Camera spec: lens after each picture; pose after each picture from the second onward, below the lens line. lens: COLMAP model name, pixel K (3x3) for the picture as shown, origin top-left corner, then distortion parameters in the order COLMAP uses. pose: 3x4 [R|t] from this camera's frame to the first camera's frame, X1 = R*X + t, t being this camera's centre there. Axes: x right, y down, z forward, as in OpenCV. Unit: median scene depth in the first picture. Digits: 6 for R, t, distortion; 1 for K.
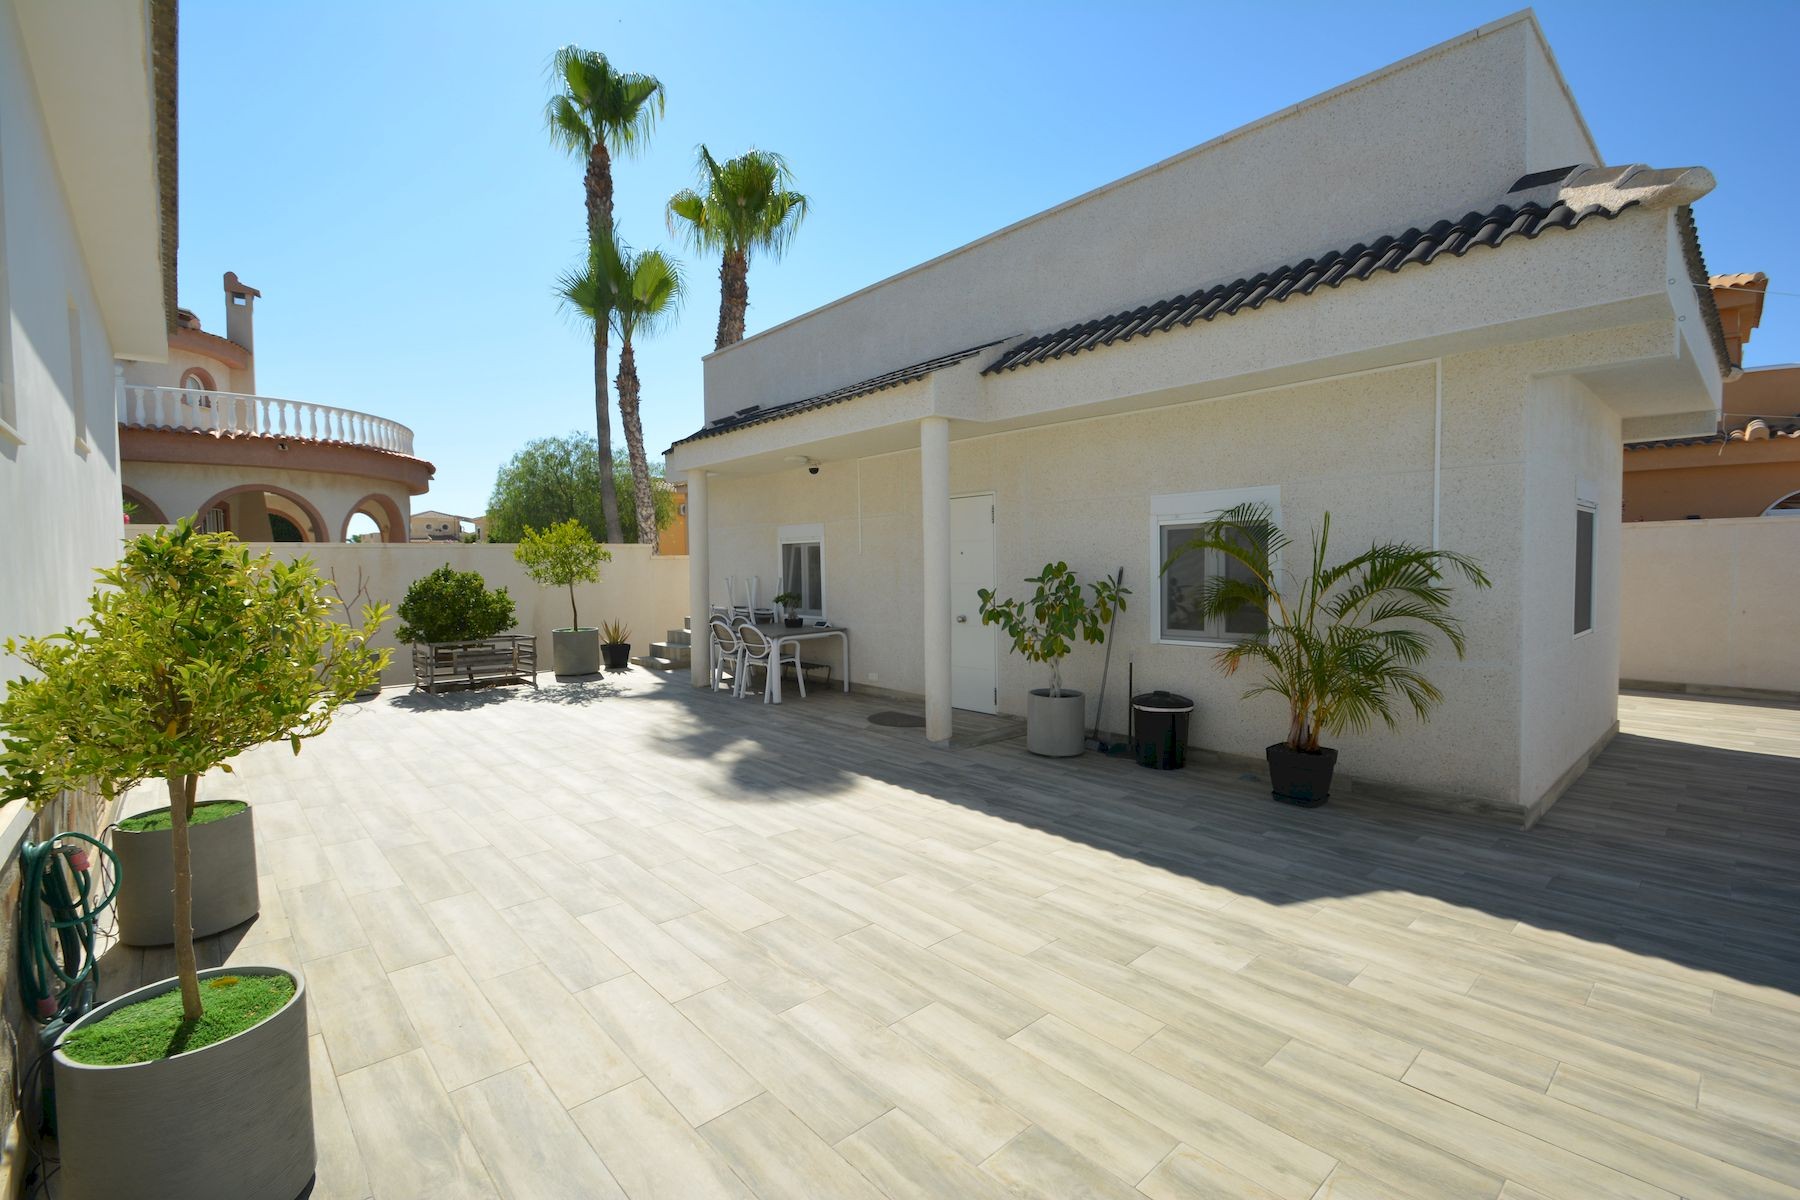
lens RADIAL K [[790.2, 0, 904.0], [0, 790.2, 605.4], [0, 0, 1]] dist [0.002066, -0.008369]
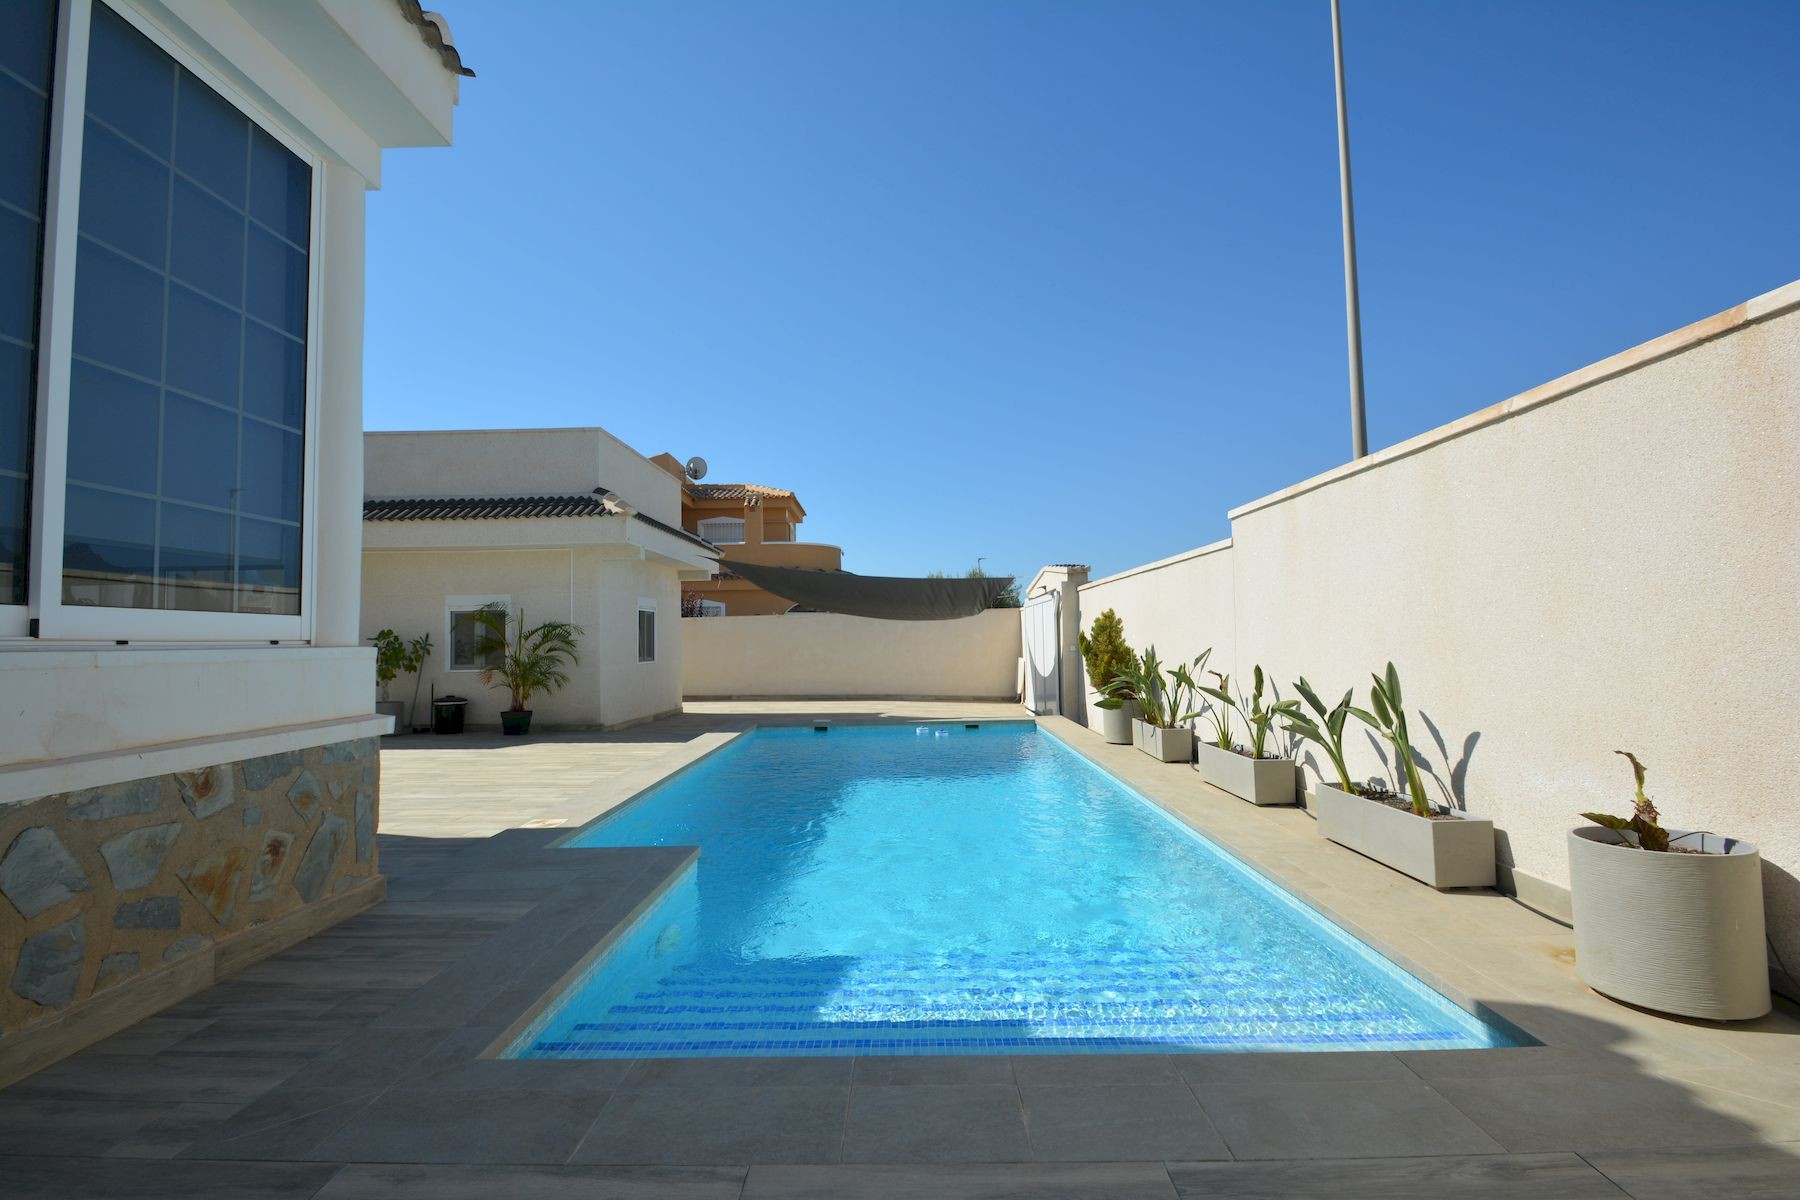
lens RADIAL K [[790.2, 0, 913.2], [0, 790.2, 607.9], [0, 0, 1]] dist [0.002066, -0.008369]
pose [[0.681558, 0.036218, 0.730867, -0.390910], [0.042463, 0.995134, -0.088912, 0.137097], [-0.730531, 0.091633, 0.676704, -1.397911]]
